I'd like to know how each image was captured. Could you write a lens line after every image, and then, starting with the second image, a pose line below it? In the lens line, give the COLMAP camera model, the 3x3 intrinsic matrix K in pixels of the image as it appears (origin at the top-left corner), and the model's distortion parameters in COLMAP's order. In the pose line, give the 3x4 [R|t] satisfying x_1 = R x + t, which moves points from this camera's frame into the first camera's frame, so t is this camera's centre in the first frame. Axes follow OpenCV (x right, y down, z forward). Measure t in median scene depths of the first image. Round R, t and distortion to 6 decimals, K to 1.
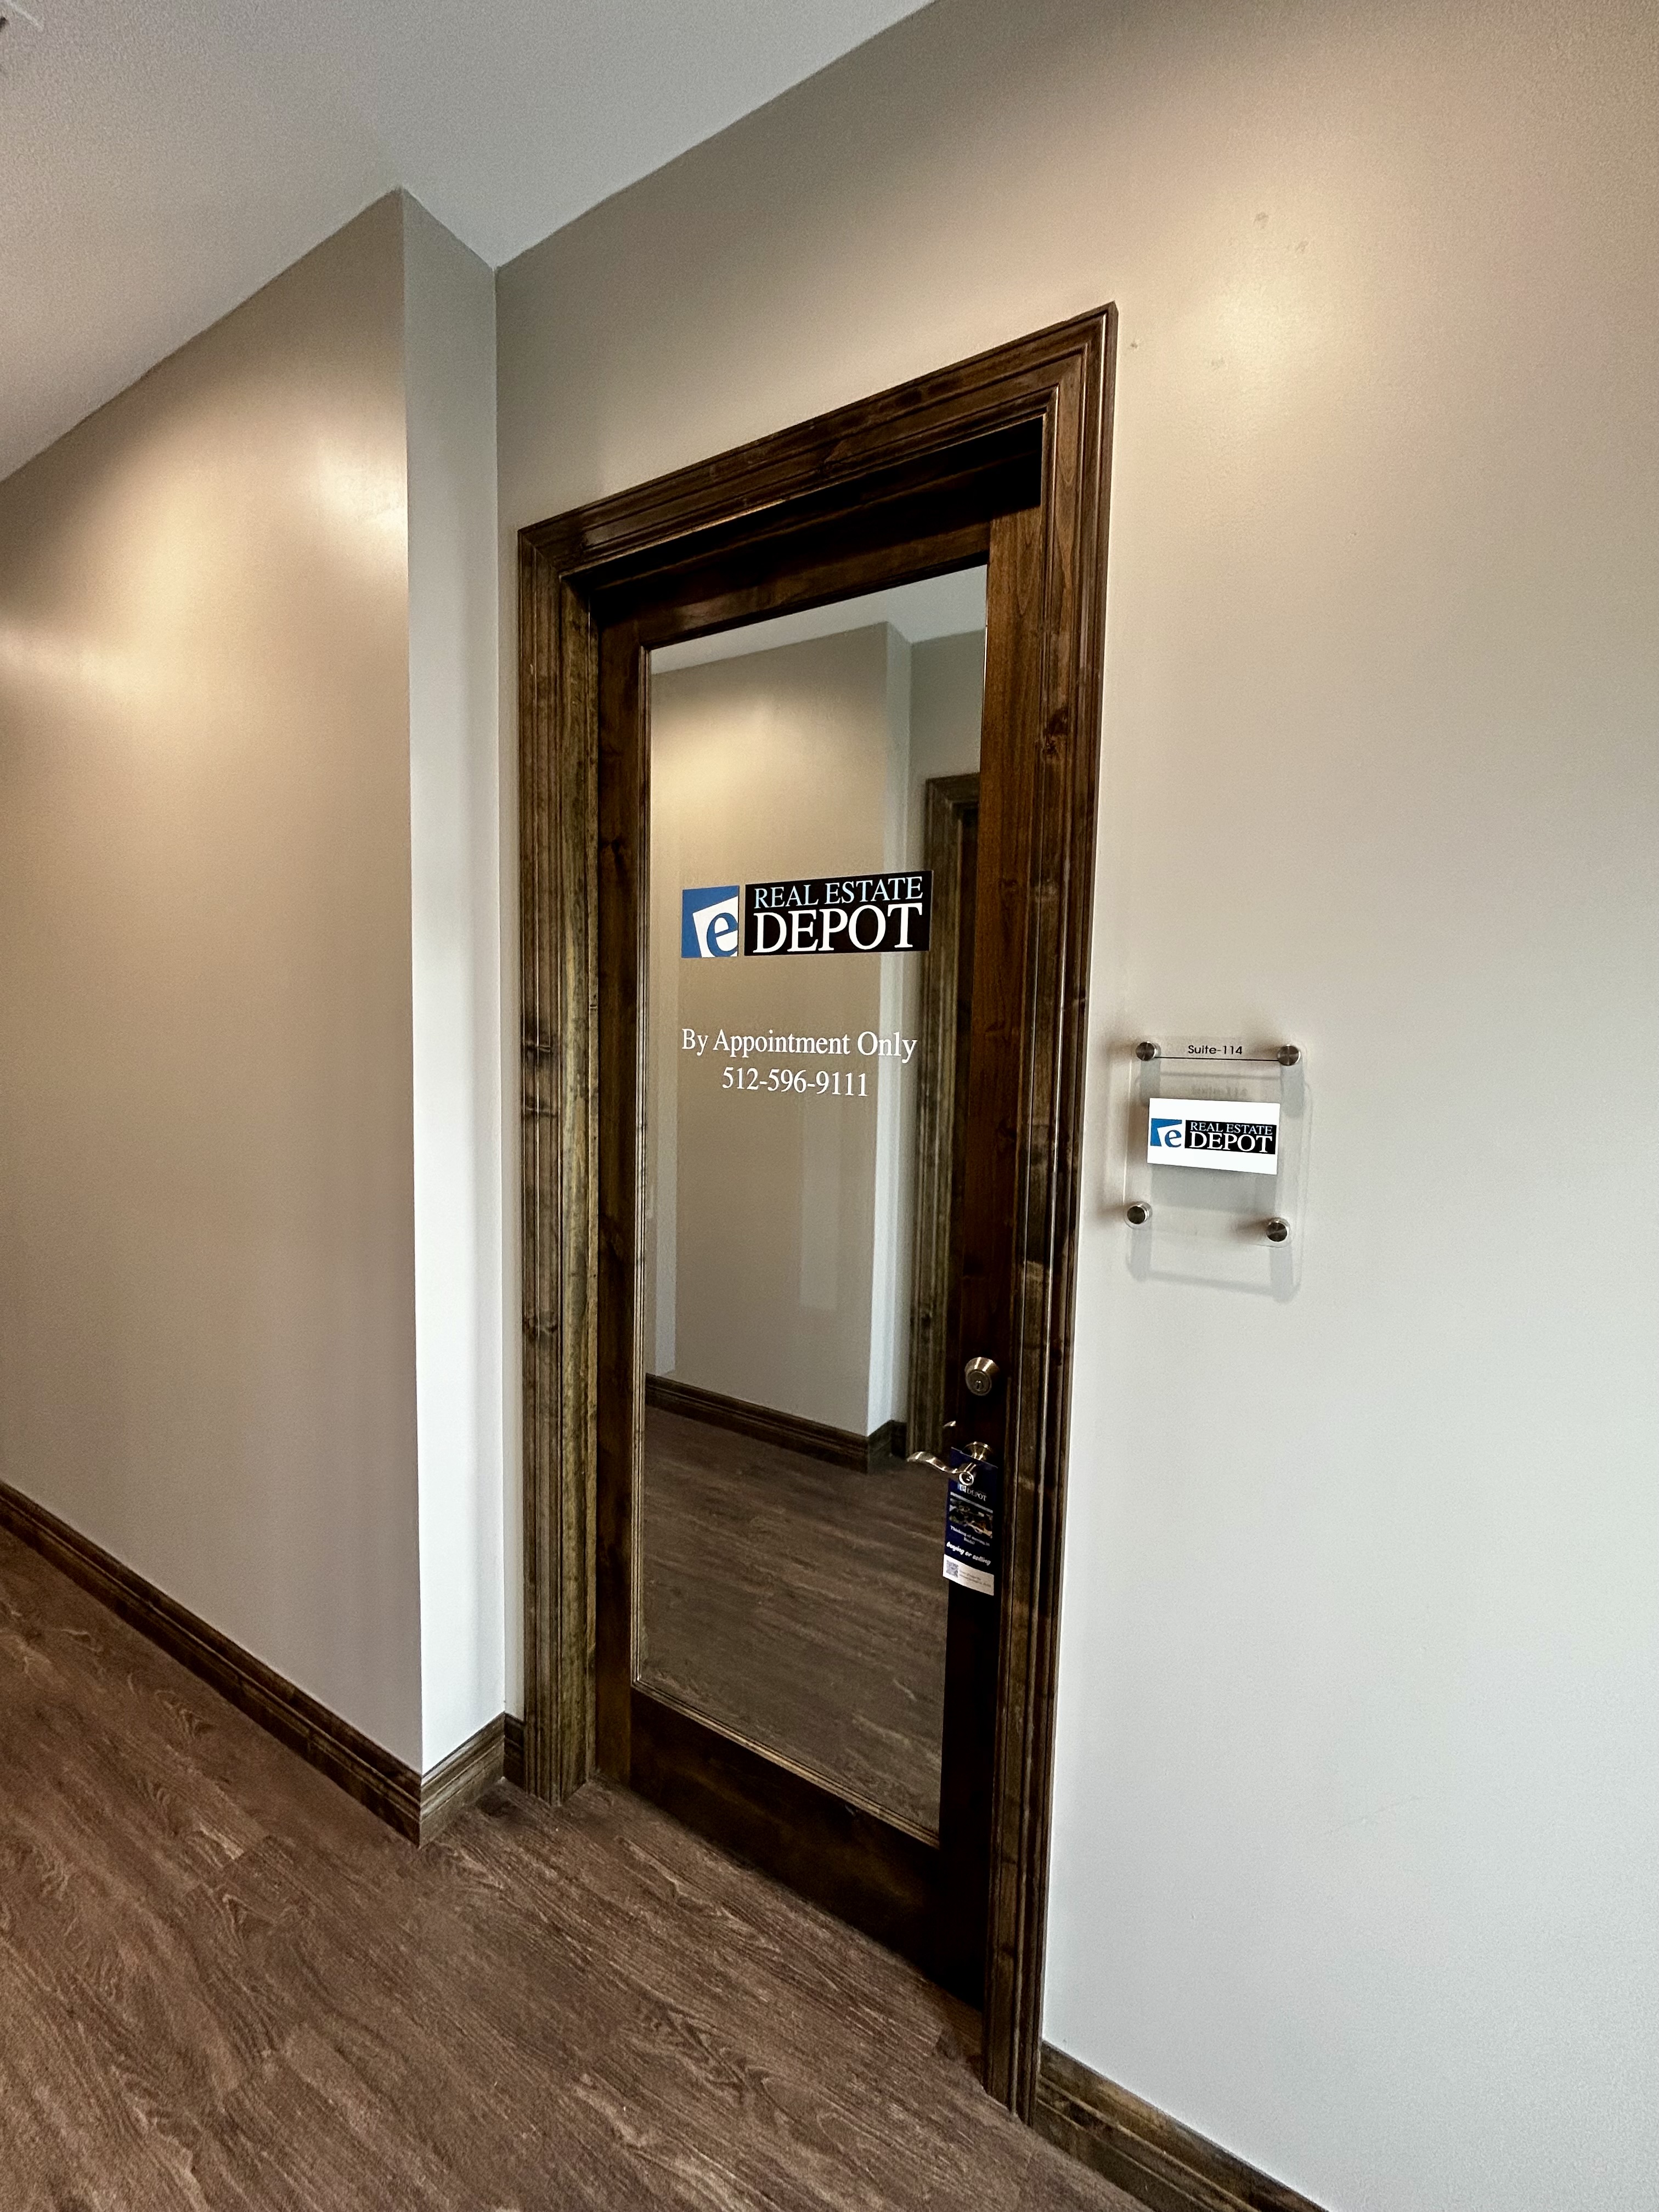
lens RADIAL K [[886.7, 0, 829.7], [0, 886.7, 1105.6], [0, 0, 1]] dist [-0.001975, -0.000656]
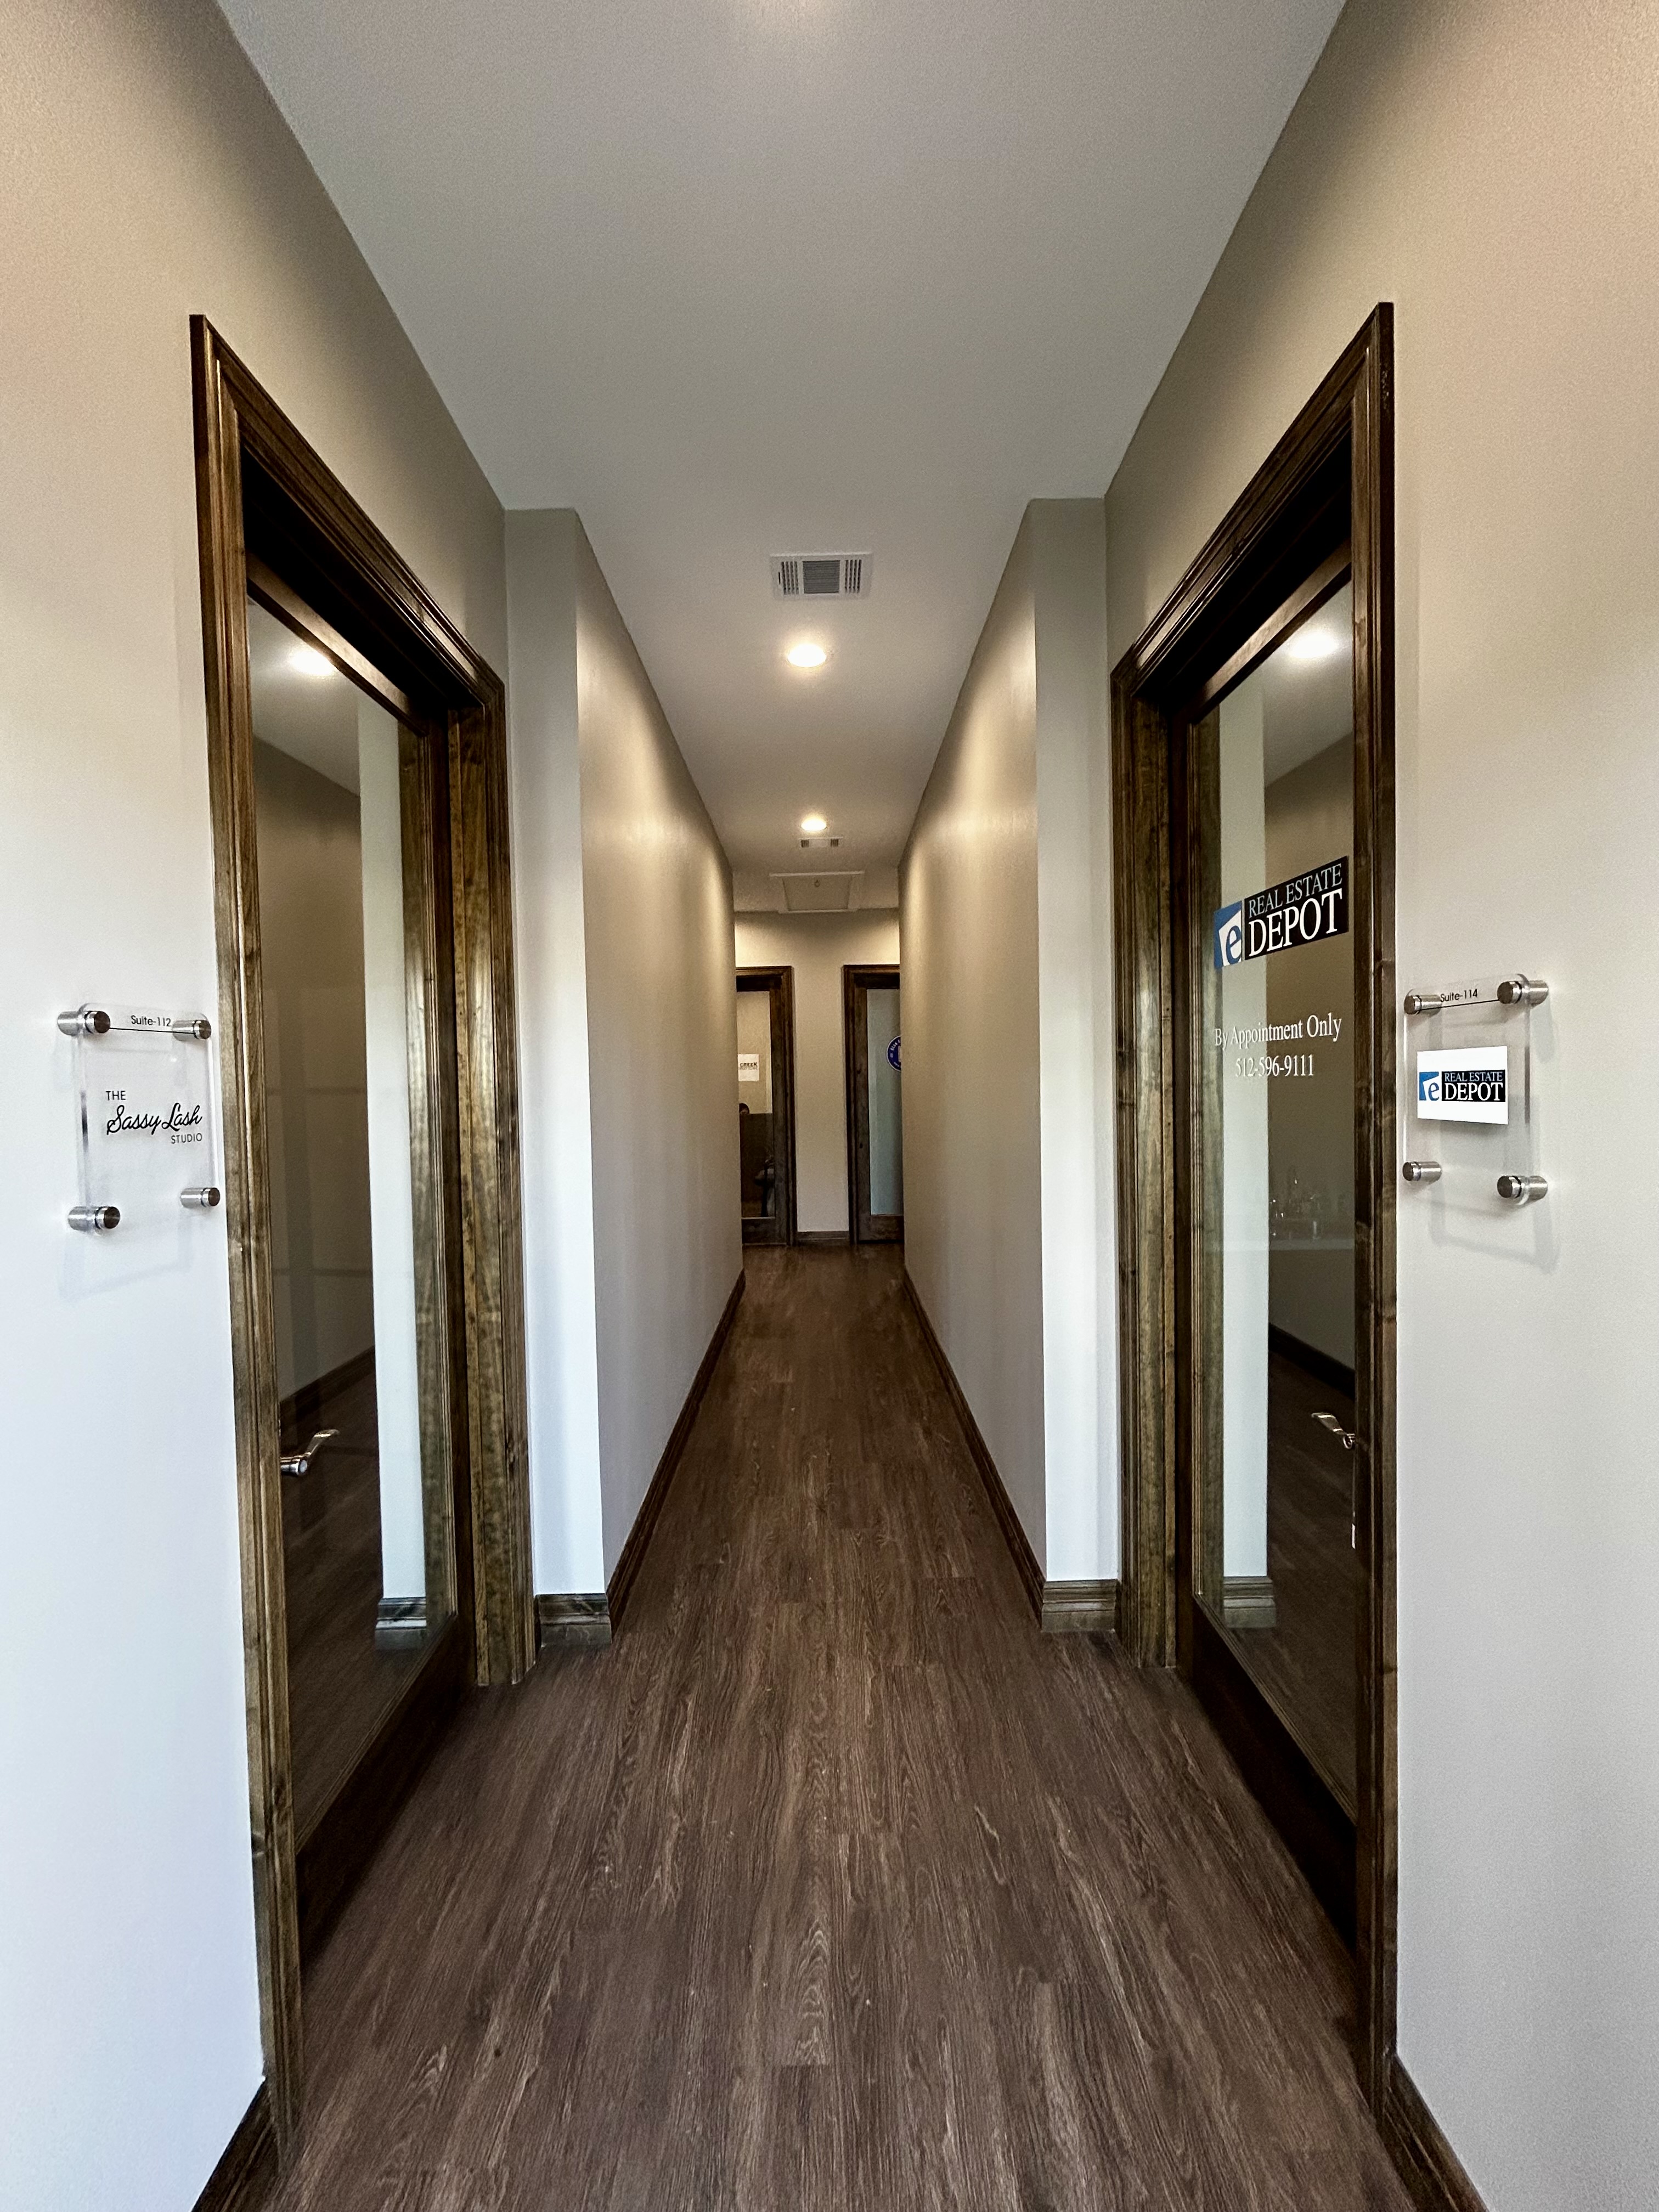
lens RADIAL K [[886.7, 0, 827.8], [0, 886.7, 1105.3], [0, 0, 1]] dist [-0.001975, -0.000656]
pose [[0.513666, -0.009440, -0.857938, 0.647483], [-0.033527, 0.998955, -0.031065, 0.076896], [0.857335, 0.044721, 0.512813, -0.046387]]
